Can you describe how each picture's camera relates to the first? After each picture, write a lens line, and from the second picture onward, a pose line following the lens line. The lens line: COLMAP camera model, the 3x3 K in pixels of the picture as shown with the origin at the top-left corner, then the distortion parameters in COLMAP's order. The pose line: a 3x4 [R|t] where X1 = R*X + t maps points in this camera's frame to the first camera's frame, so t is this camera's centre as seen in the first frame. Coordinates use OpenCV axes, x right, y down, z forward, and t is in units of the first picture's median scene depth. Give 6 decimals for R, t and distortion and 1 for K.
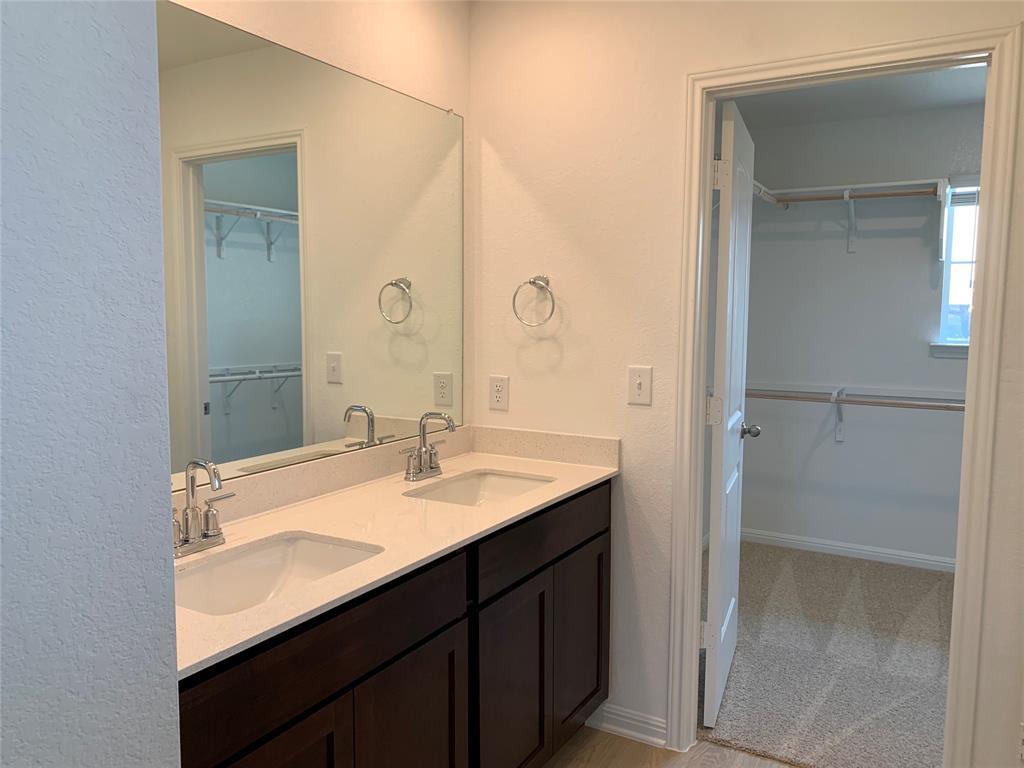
lens RADIAL K [[778.5, 0, 512.0], [0, 778.5, 384.0], [0, 0, 1]] dist [0.086230, -0.111129]
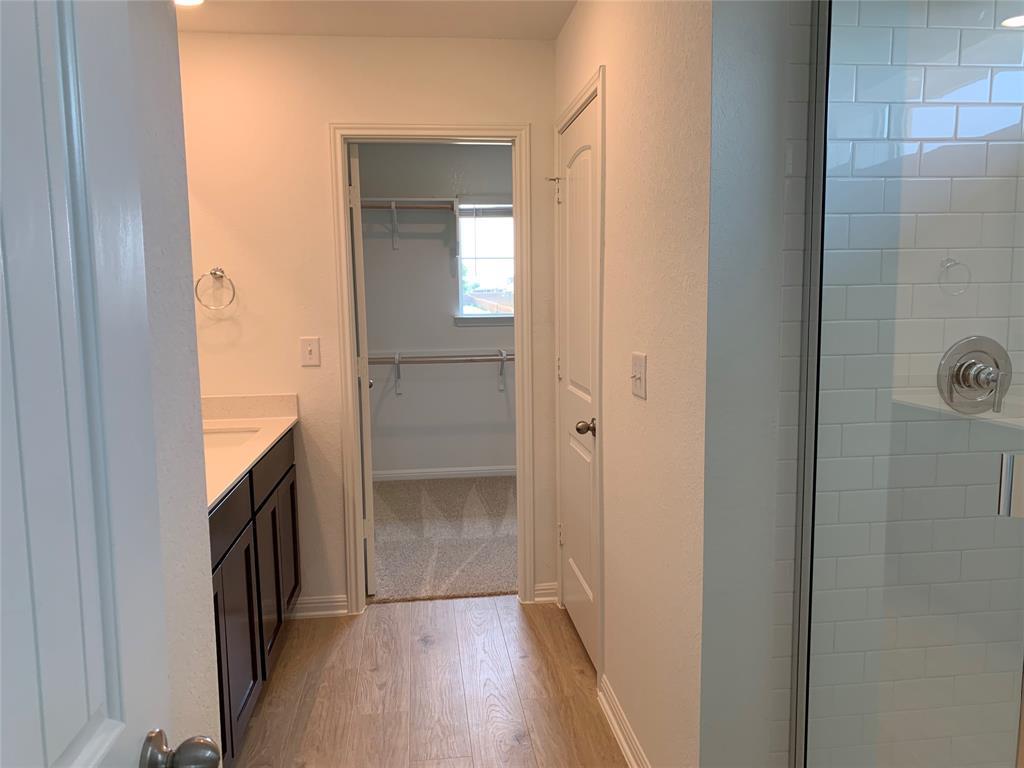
lens RADIAL K [[778.5, 0, 512.0], [0, 778.5, 384.0], [0, 0, 1]] dist [0.086230, -0.111129]
pose [[0.801349, -0.090001, 0.591388, -0.338245], [0.078885, 0.995883, 0.044668, 0.023112], [-0.592974, 0.010857, 0.805149, -0.263560]]
